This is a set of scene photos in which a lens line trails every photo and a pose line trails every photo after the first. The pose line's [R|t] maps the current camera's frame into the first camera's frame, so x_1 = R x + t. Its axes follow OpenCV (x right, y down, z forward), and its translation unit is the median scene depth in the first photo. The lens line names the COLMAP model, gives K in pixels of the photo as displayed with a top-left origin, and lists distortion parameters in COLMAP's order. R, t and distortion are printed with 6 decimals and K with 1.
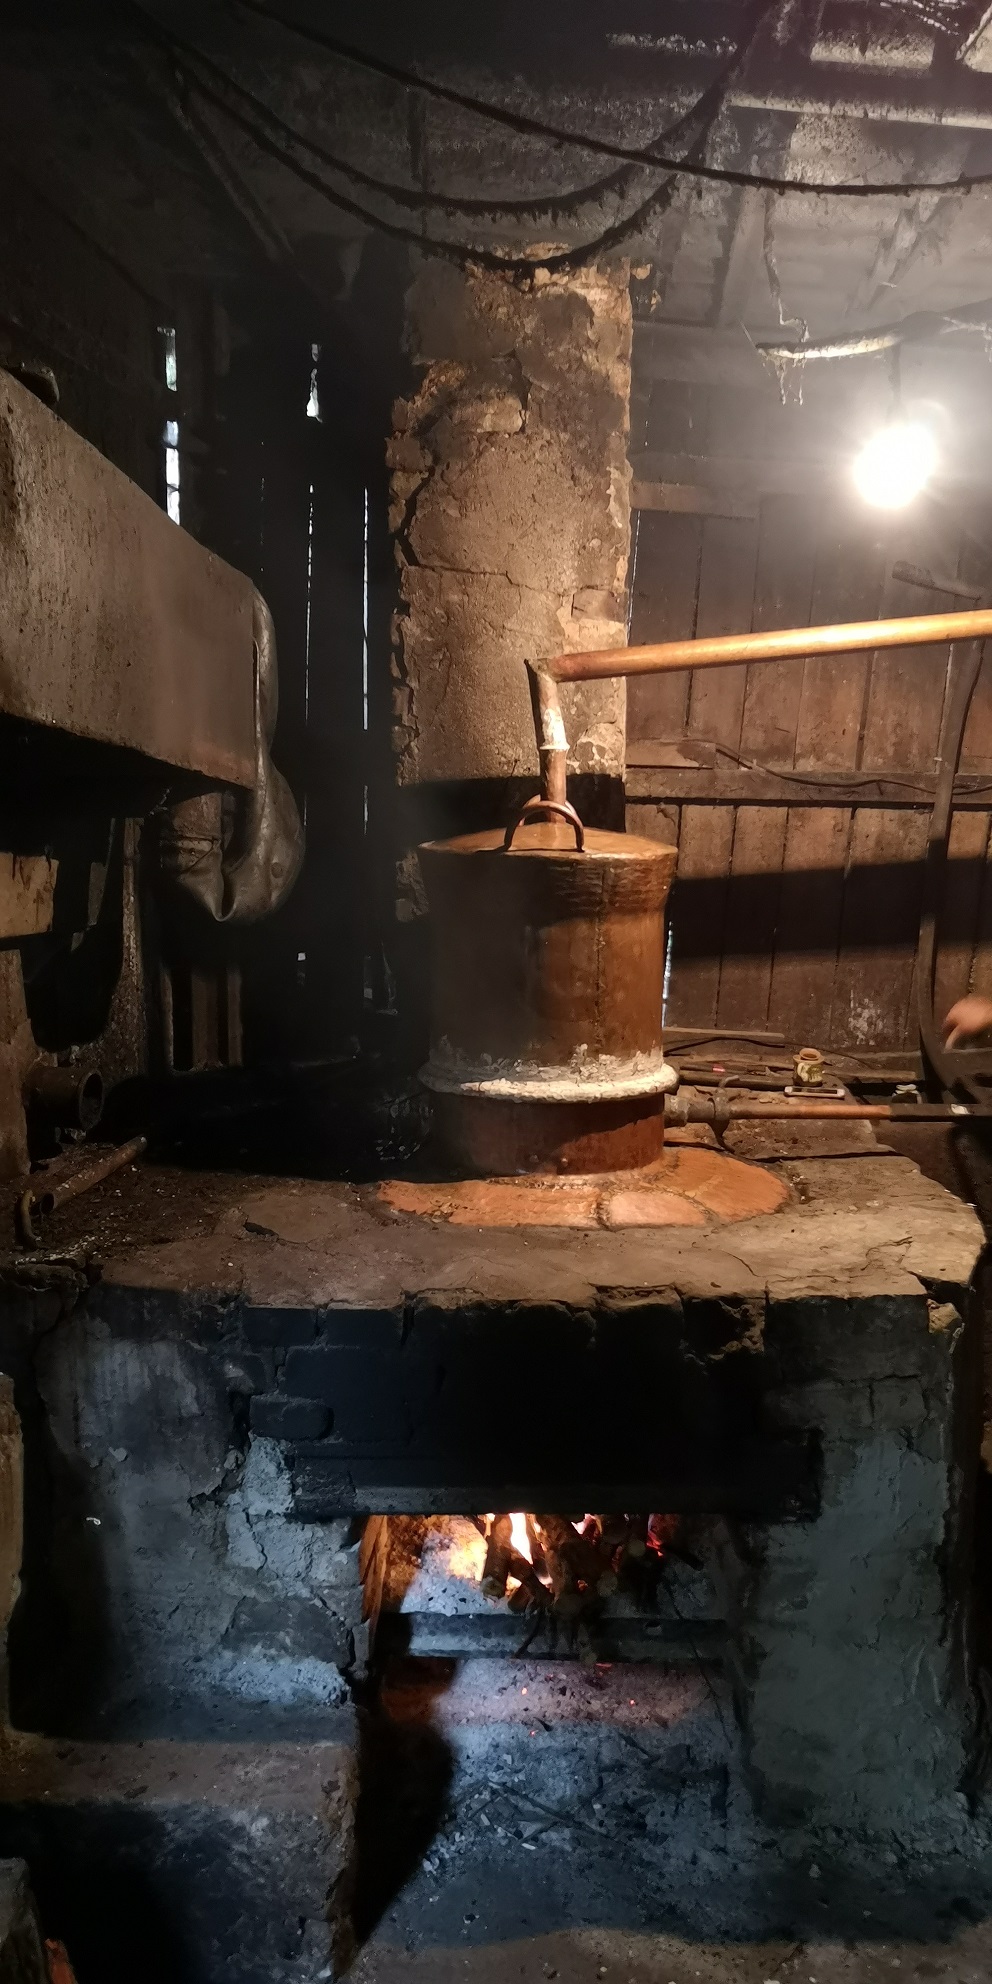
lens RADIAL K [[1558.1, 0, 488.5], [0, 1558.1, 1007.7], [0, 0, 1]] dist [0.034142, -0.081378]
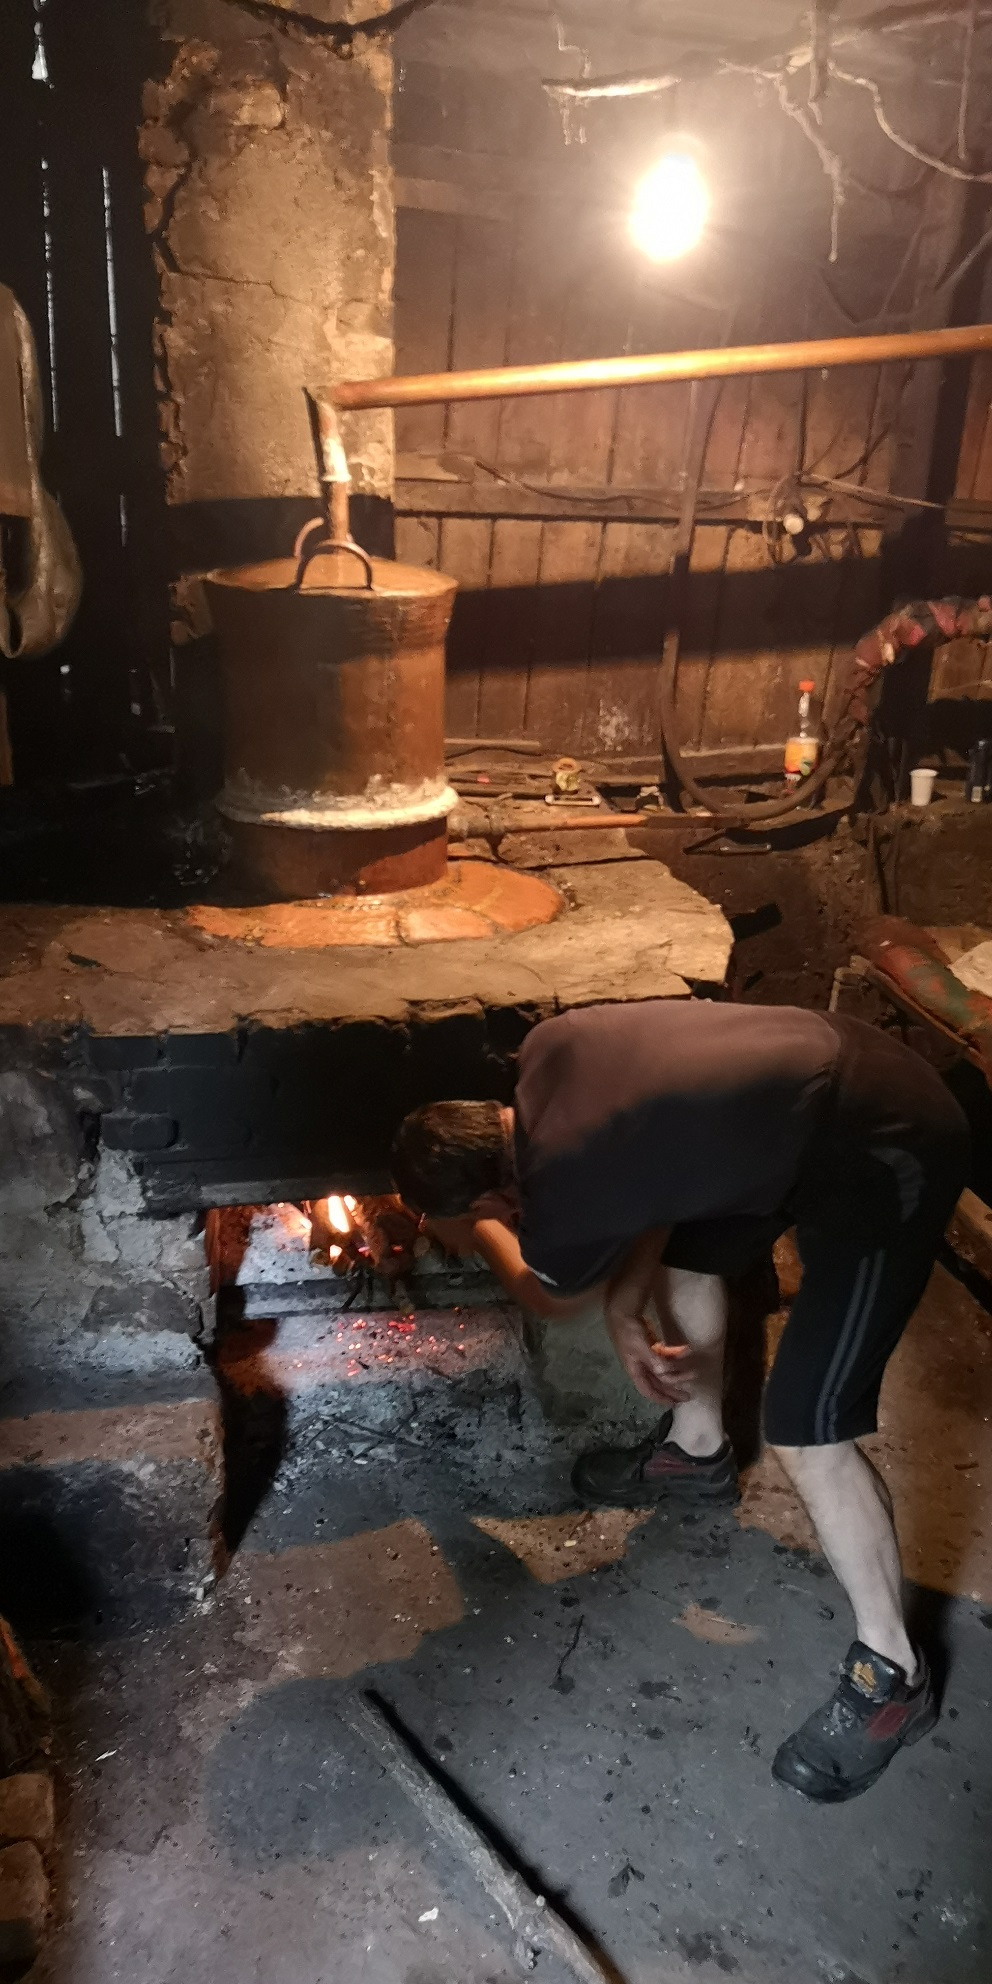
lens RADIAL K [[1568.5, 0, 491.5], [0, 1568.5, 1005.5], [0, 0, 1]] dist [0.040002, -0.050224]
pose [[0.981629, -0.054550, 0.182837, -0.069497], [0.014568, 0.976890, 0.213245, -0.051522], [-0.190244, -0.206663, 0.959738, -0.087751]]
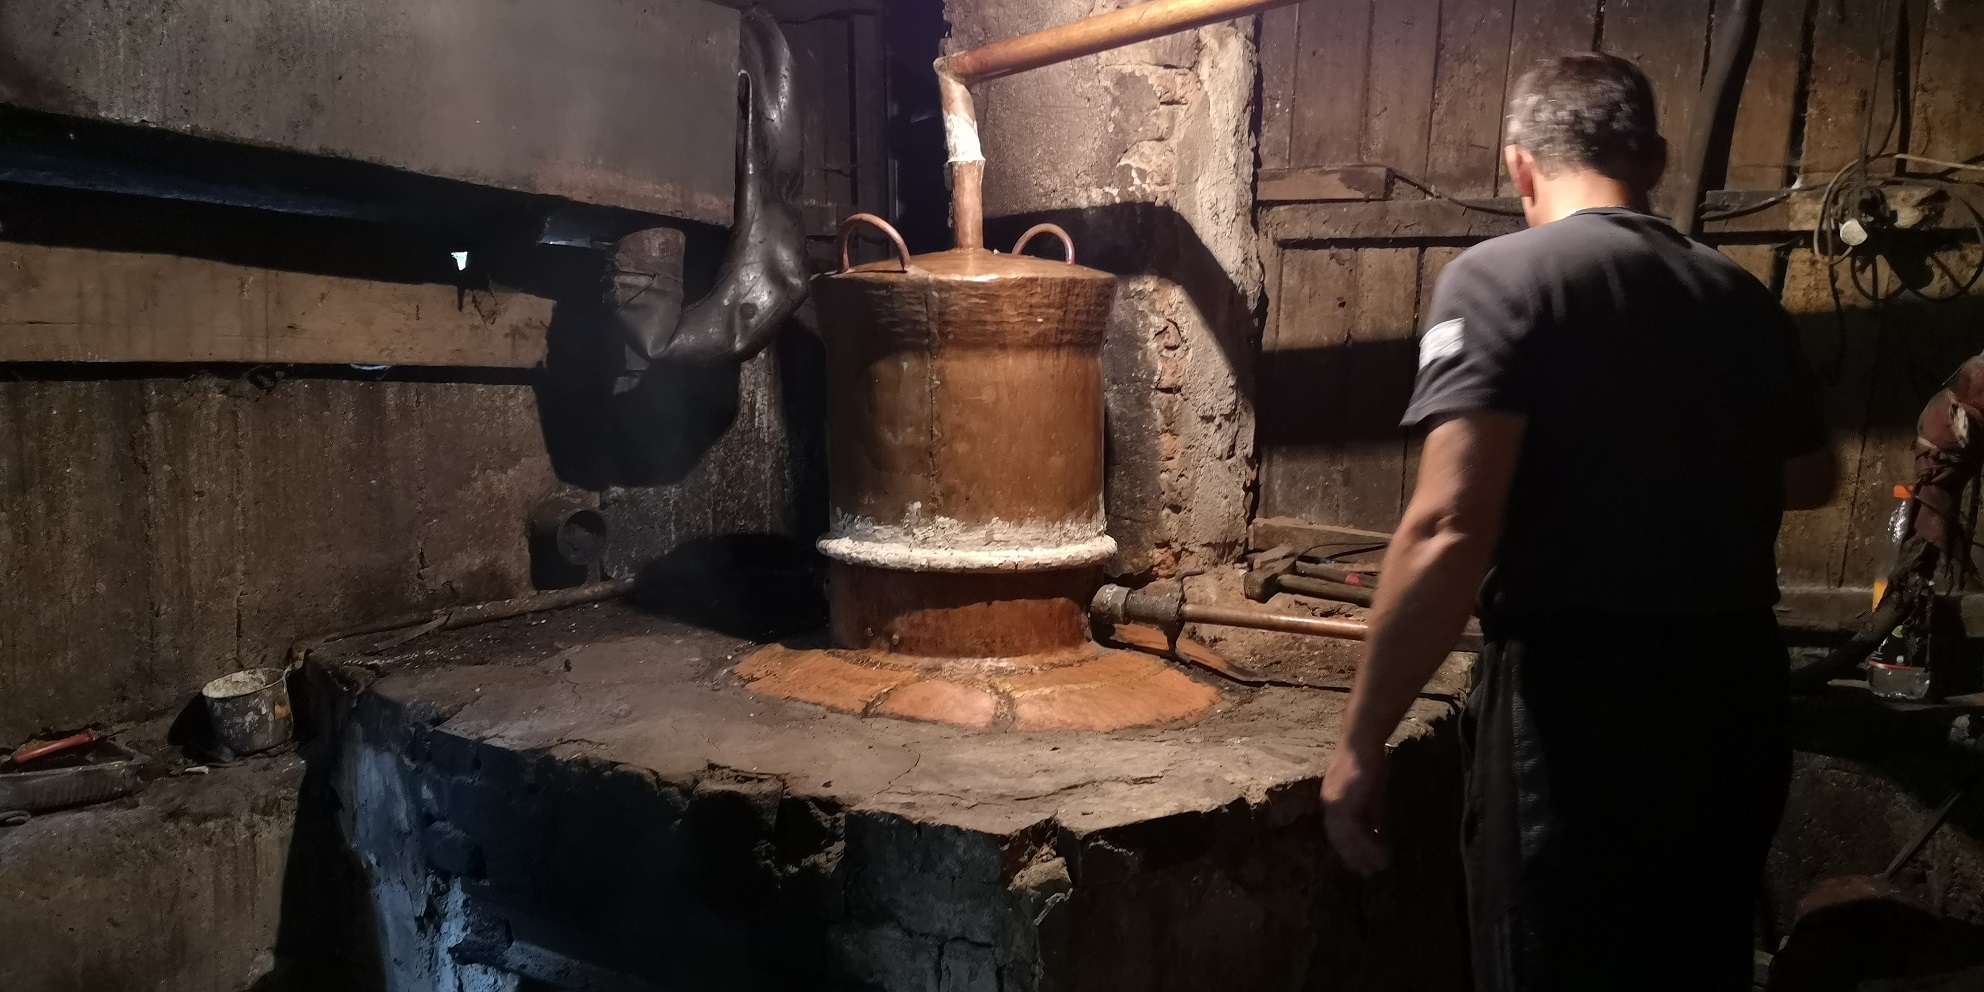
lens RADIAL K [[1558.1, 0, 992.0], [0, 1558.1, 496.0], [0, 0, 1]] dist [0.034142, -0.081378]
pose [[0.829873, 0.055264, -0.555209, 0.578842], [-0.074498, 0.997148, -0.012098, 0.028139], [0.552956, 0.051402, 0.831623, 0.322714]]
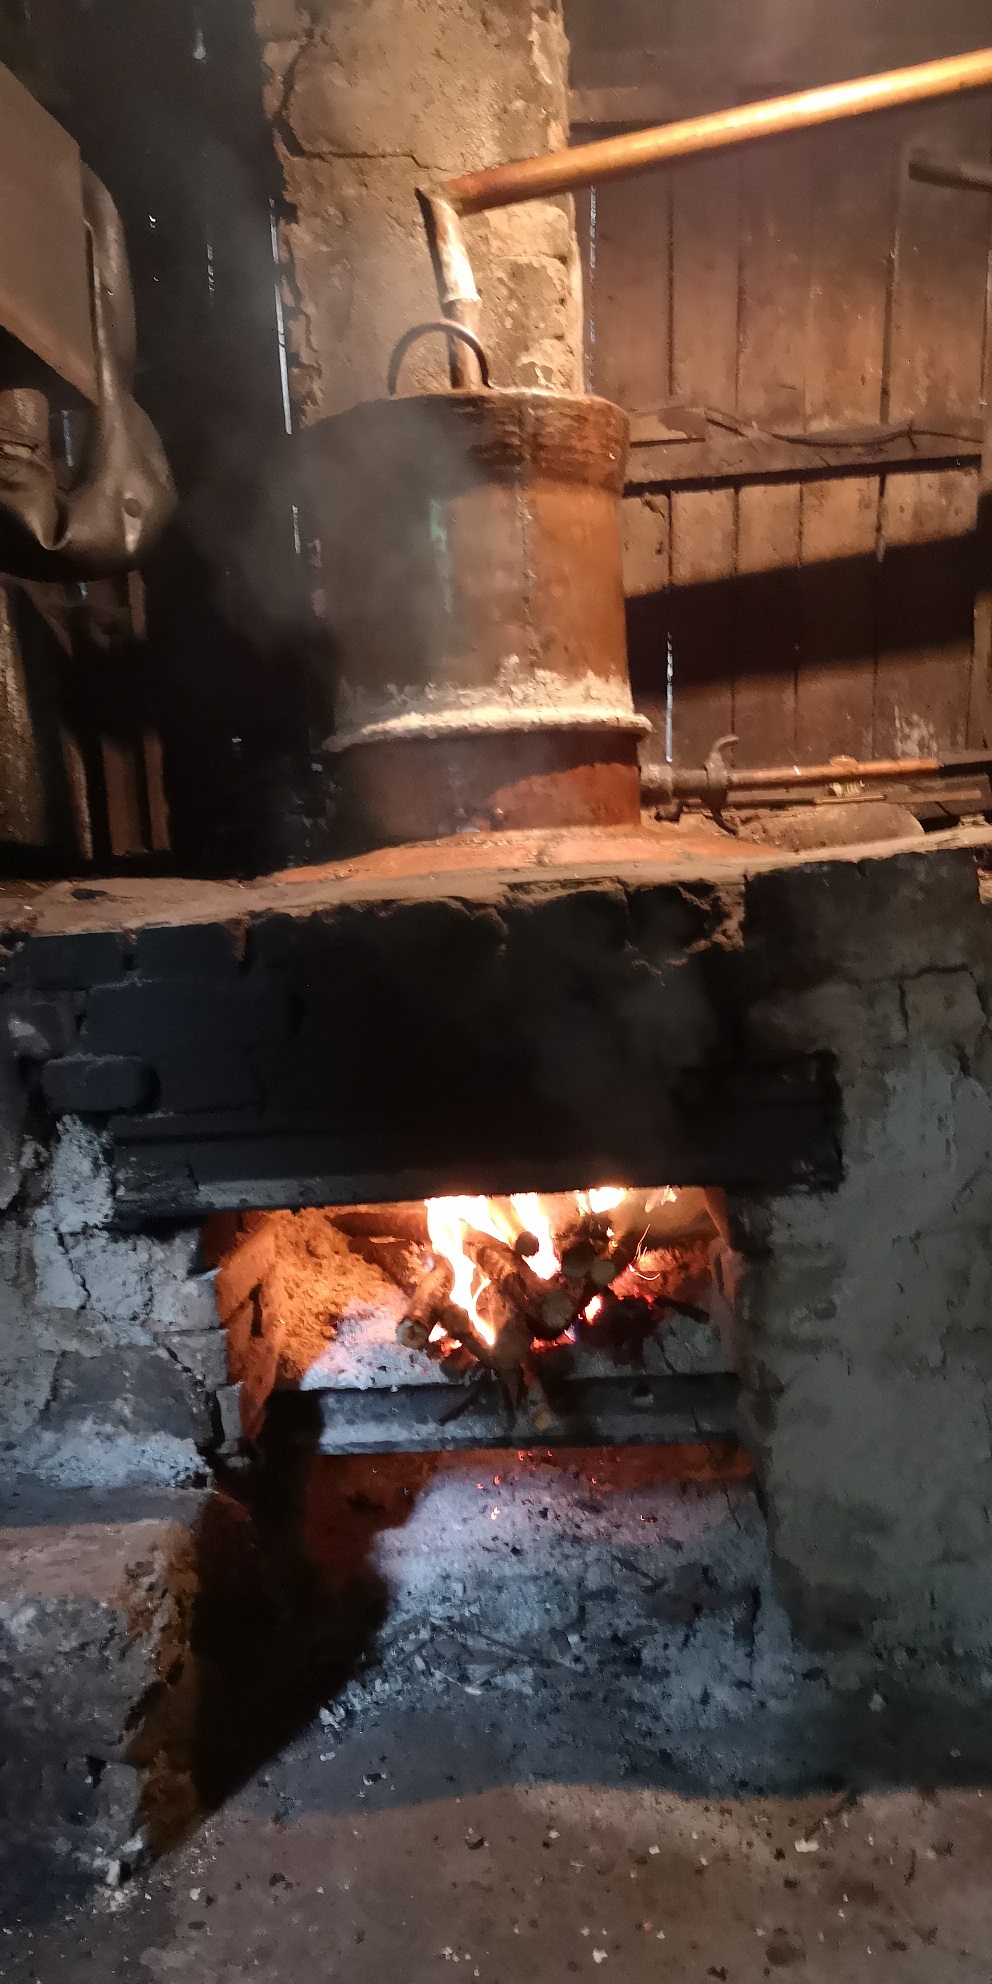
lens RADIAL K [[1536.3, 0, 492.1], [0, 1536.3, 1002.4], [0, 0, 1]] dist [0.111957, -0.150202]
pose [[0.995659, -0.064649, -0.066955, 0.092579], [0.061872, 0.997168, -0.042751, 0.230681], [0.069529, 0.038423, 0.996840, 0.252225]]
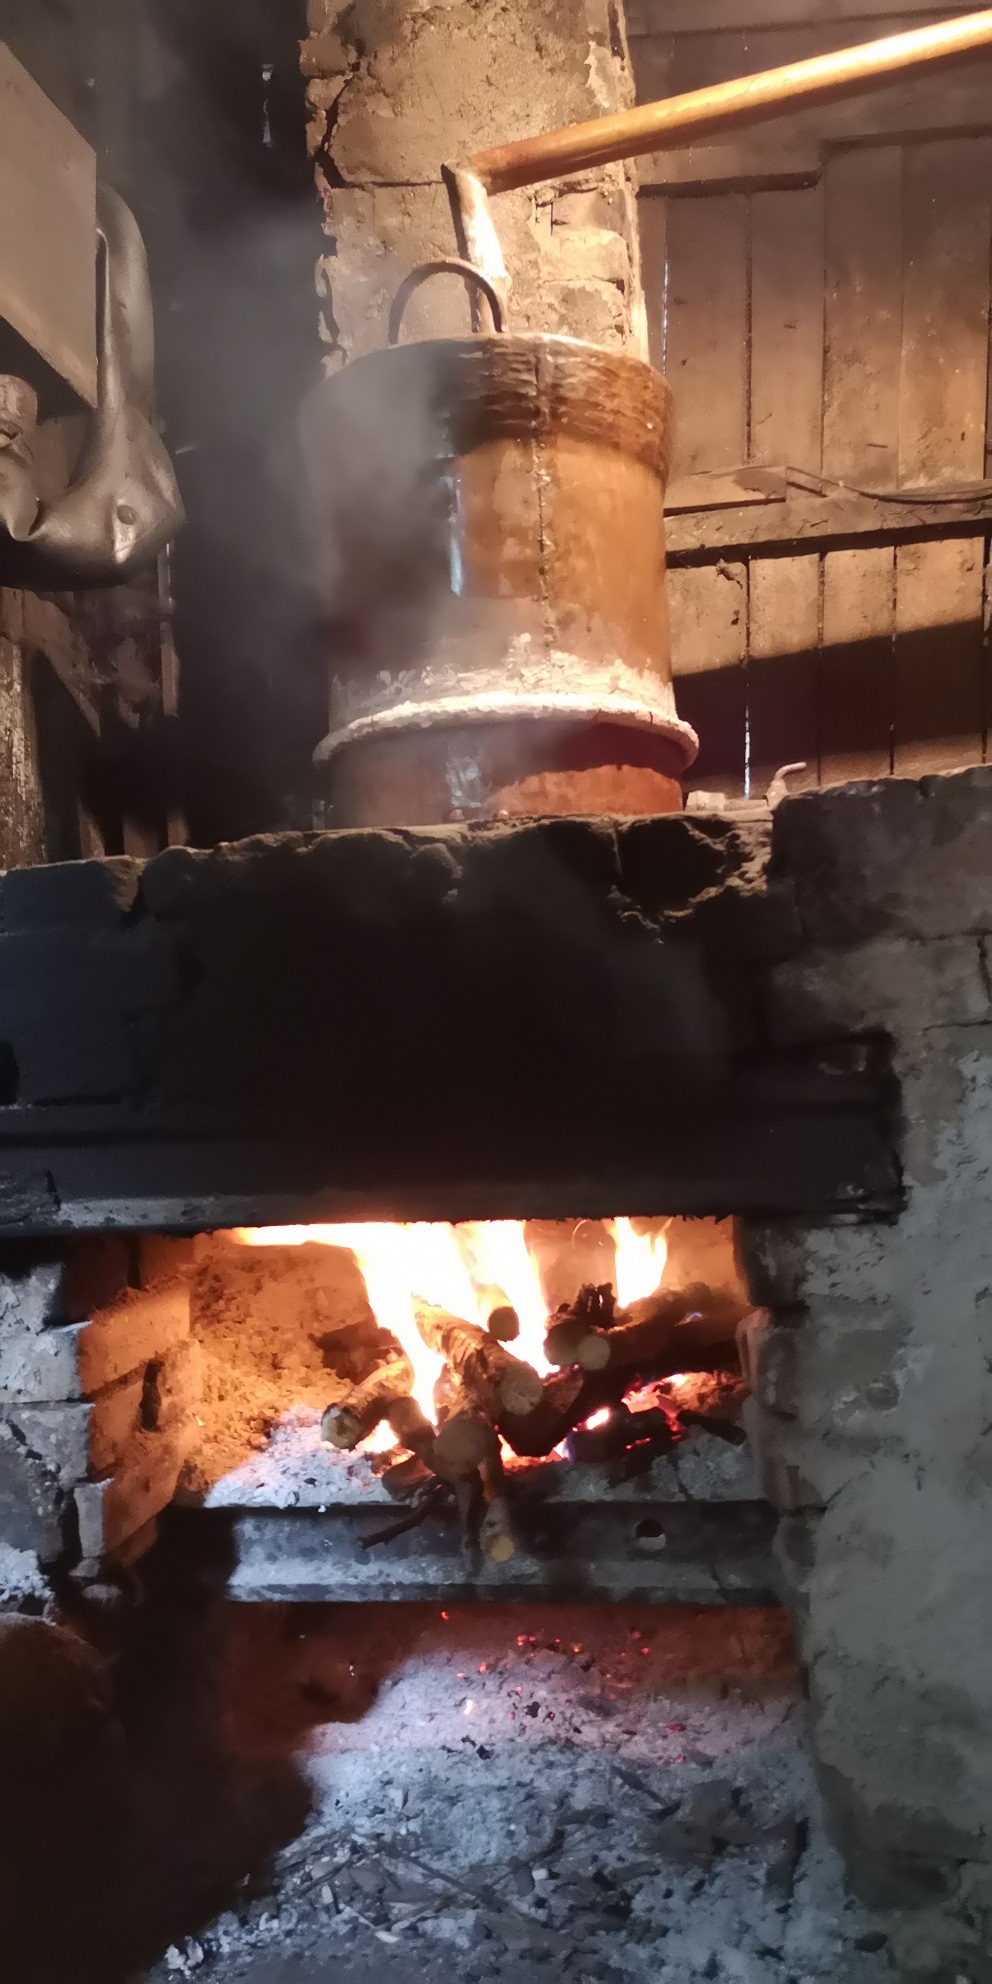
lens RADIAL K [[1536.3, 0, 492.1], [0, 1536.3, 1002.4], [0, 0, 1]] dist [0.111957, -0.150202]
pose [[0.987670, -0.056684, -0.145929, 0.136126], [0.025974, 0.978561, -0.204311, 0.312816], [0.154381, 0.198001, 0.967968, 0.411182]]
